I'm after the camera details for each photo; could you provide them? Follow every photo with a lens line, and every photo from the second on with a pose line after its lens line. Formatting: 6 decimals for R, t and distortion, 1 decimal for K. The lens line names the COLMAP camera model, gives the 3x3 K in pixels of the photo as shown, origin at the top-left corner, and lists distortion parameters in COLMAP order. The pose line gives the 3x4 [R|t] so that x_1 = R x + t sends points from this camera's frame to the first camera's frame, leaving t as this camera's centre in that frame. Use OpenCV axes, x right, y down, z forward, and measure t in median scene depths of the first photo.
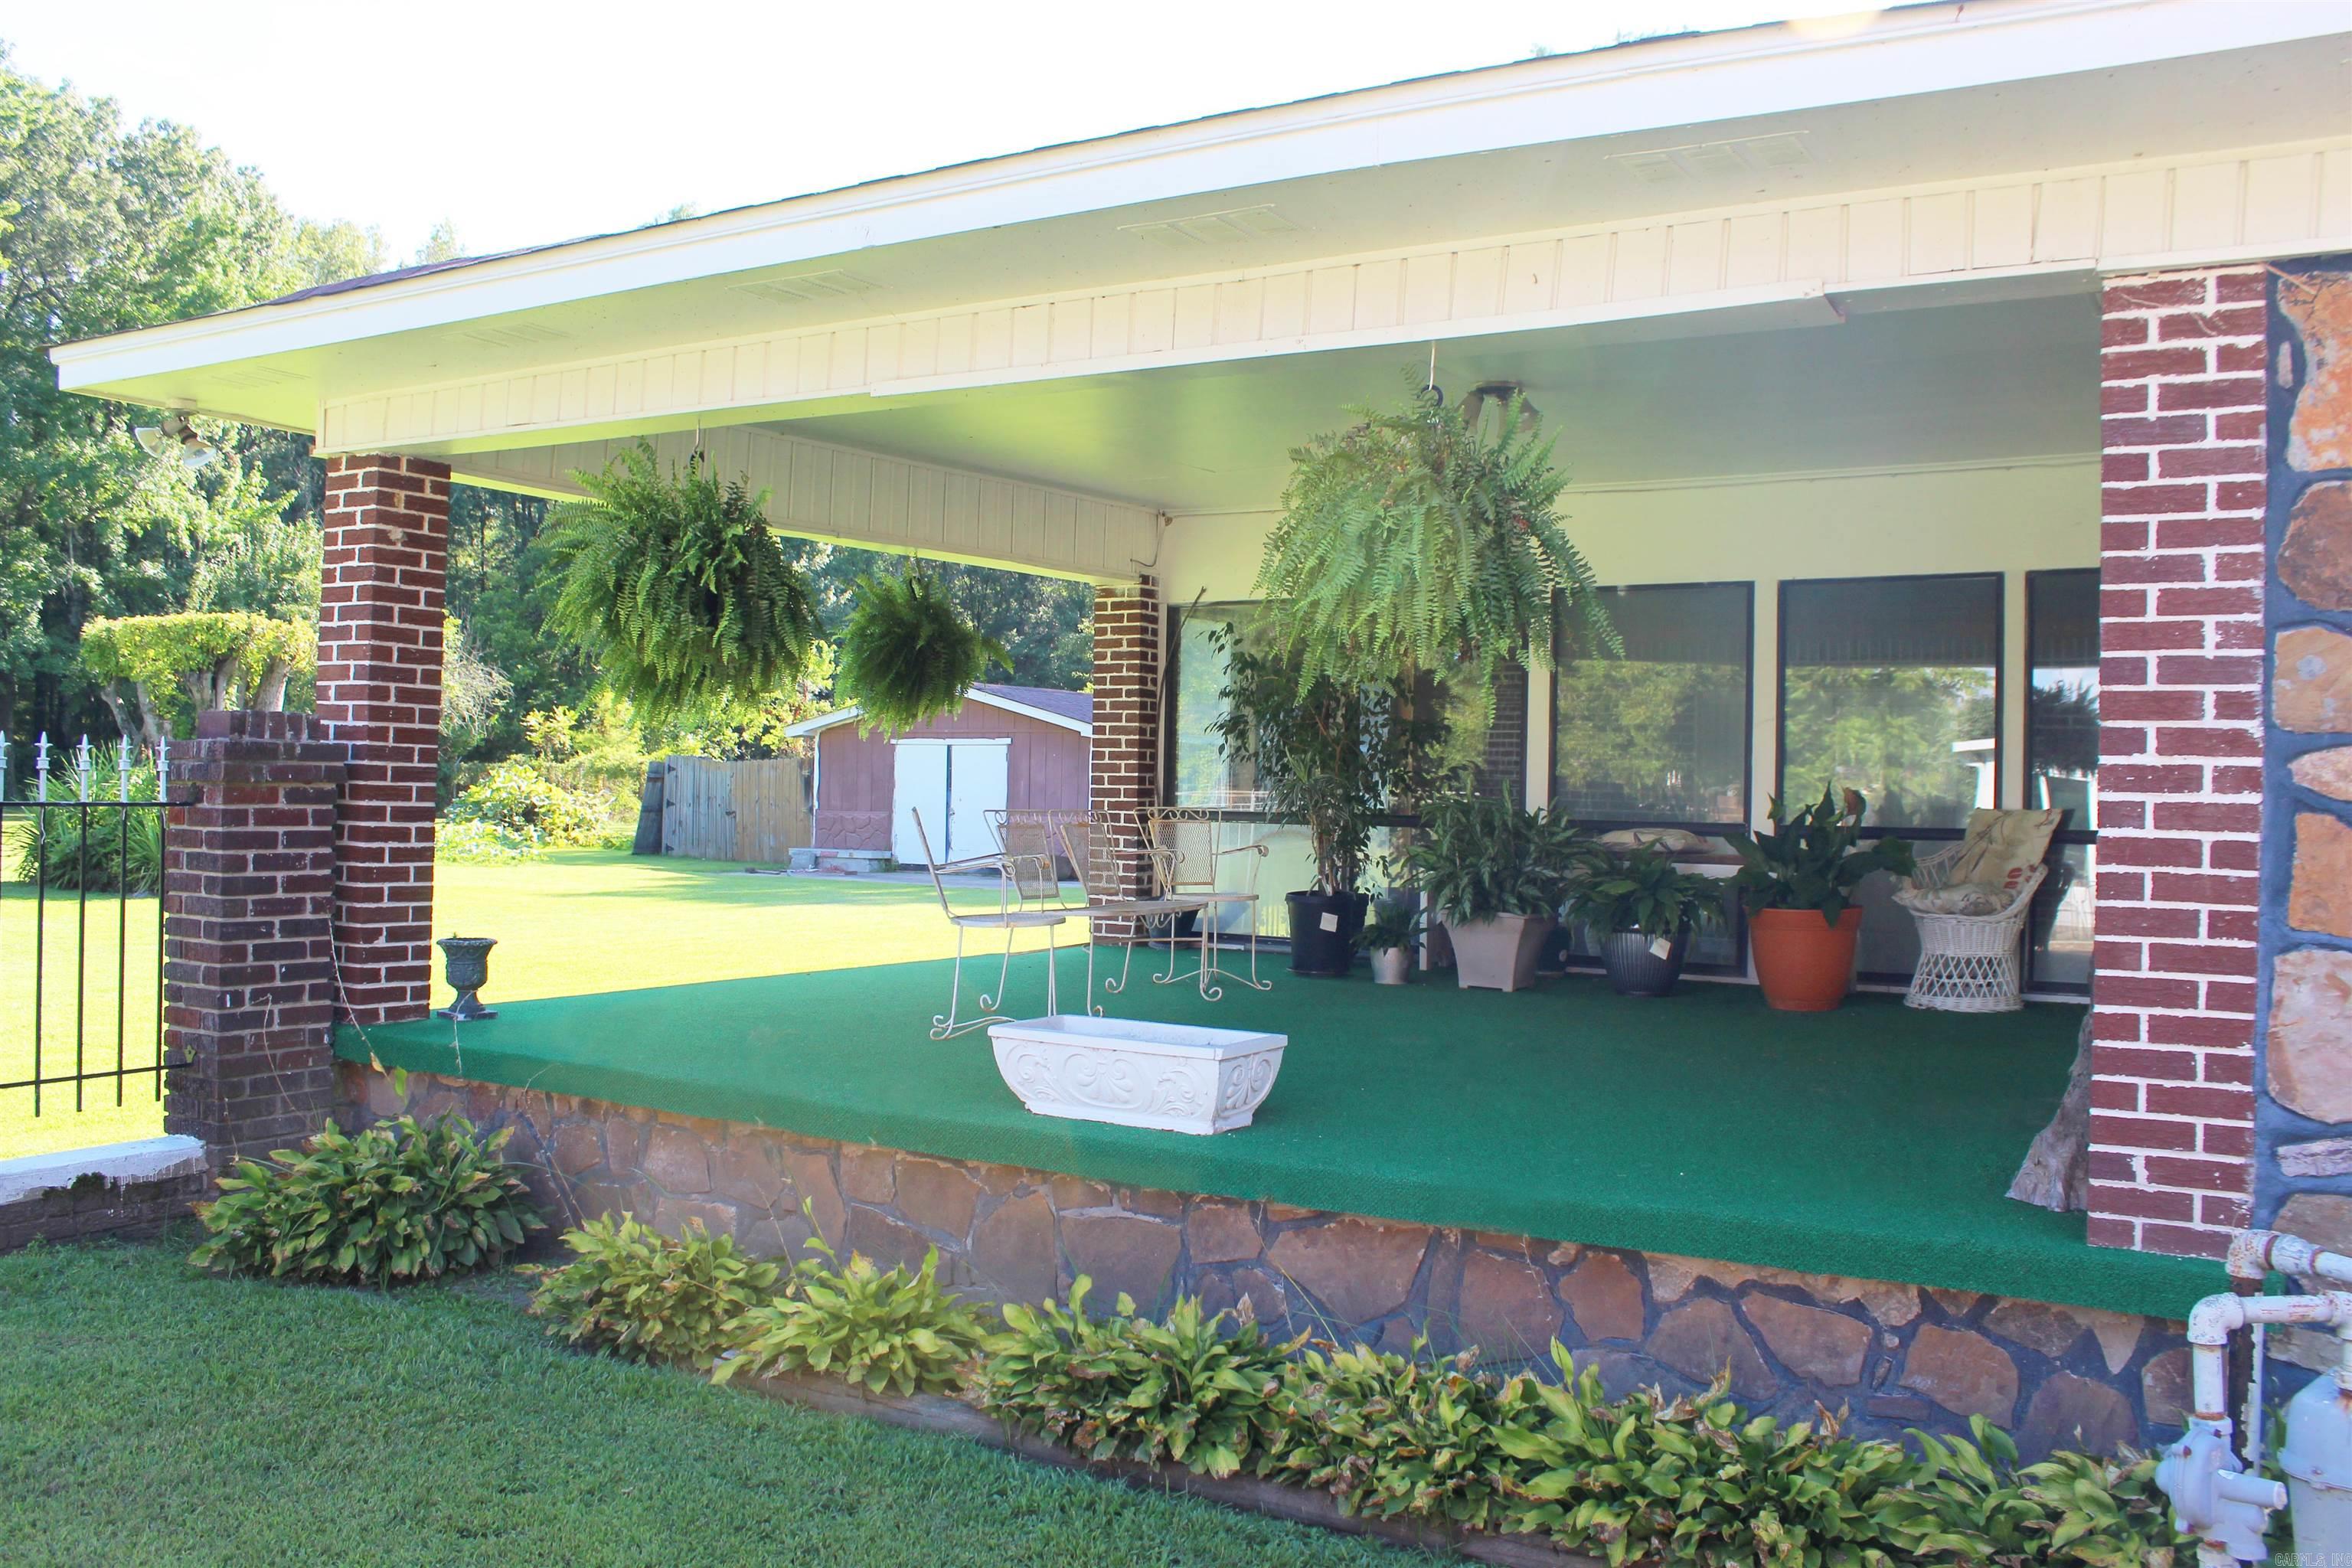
lens RADIAL K [[1986.6, 0, 1191.0], [0, 1986.6, 777.7], [0, 0, 1]] dist [-0.160237, 0.156313]
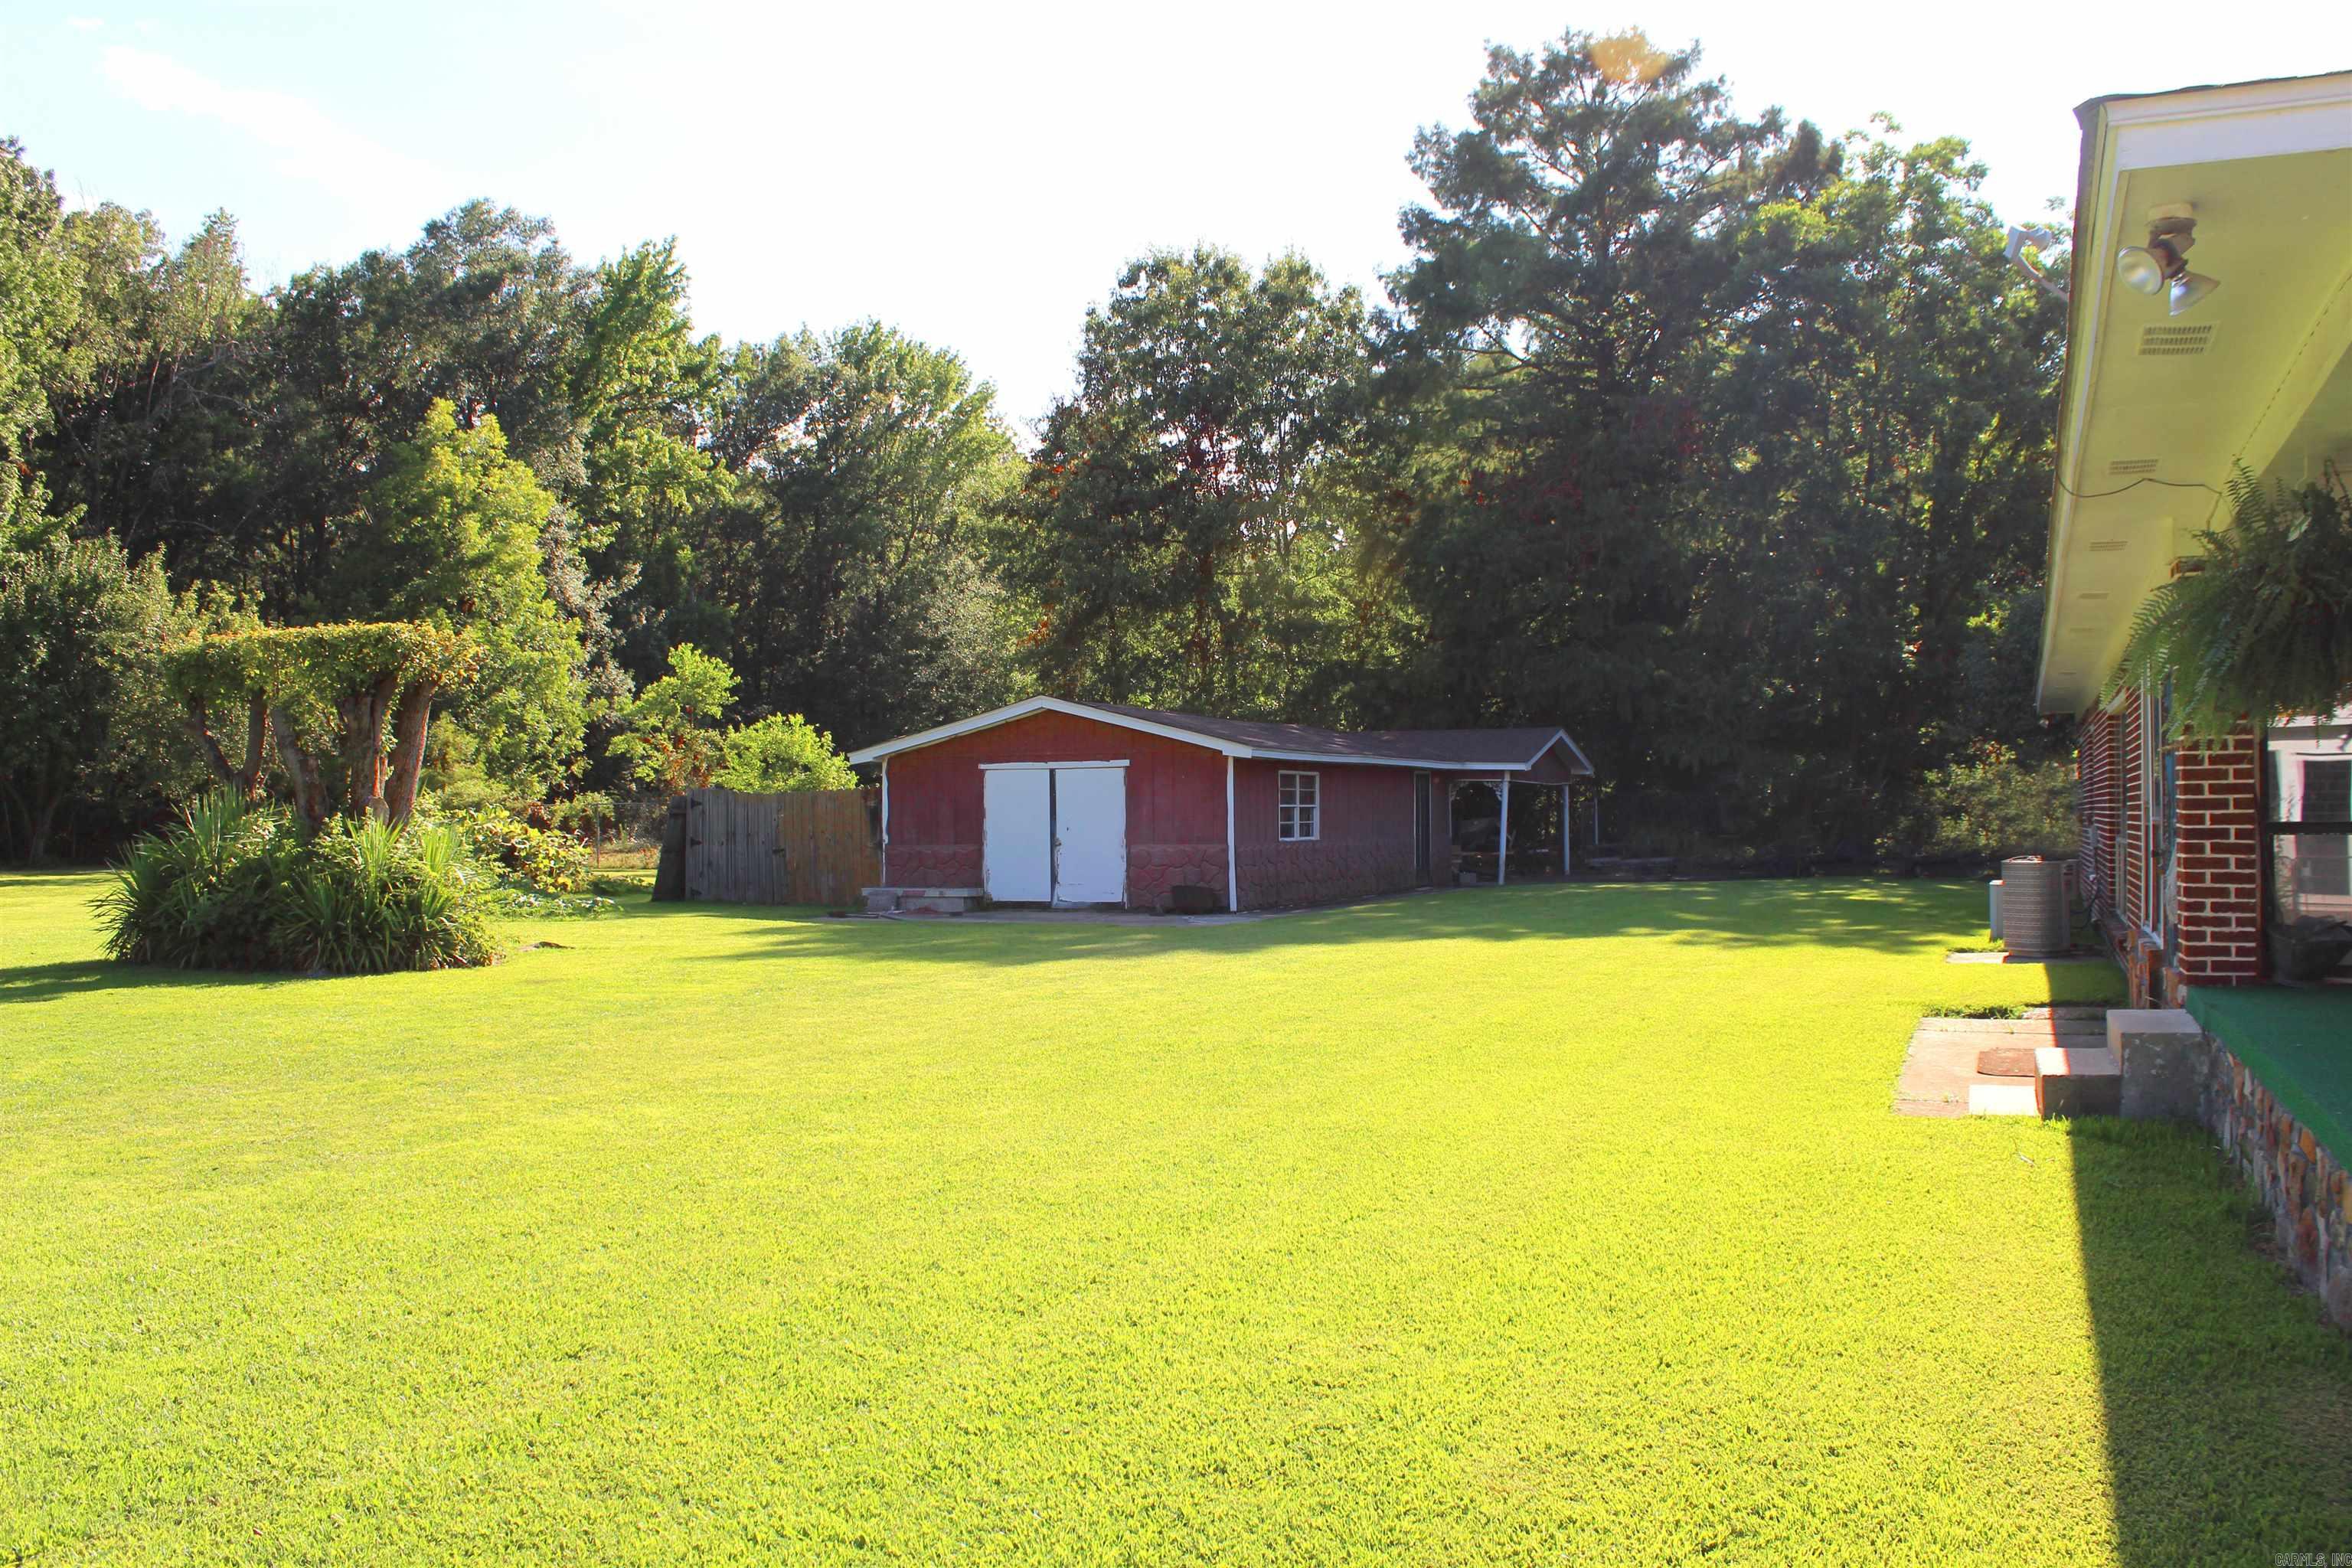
lens RADIAL K [[1986.6, 0, 1191.0], [0, 1986.6, 777.7], [0, 0, 1]] dist [-0.160237, 0.156313]
pose [[0.987010, -0.023115, 0.158989, -0.109190], [0.025009, 0.999638, -0.009921, -0.000985], [-0.158702, 0.013768, 0.987230, 0.050058]]
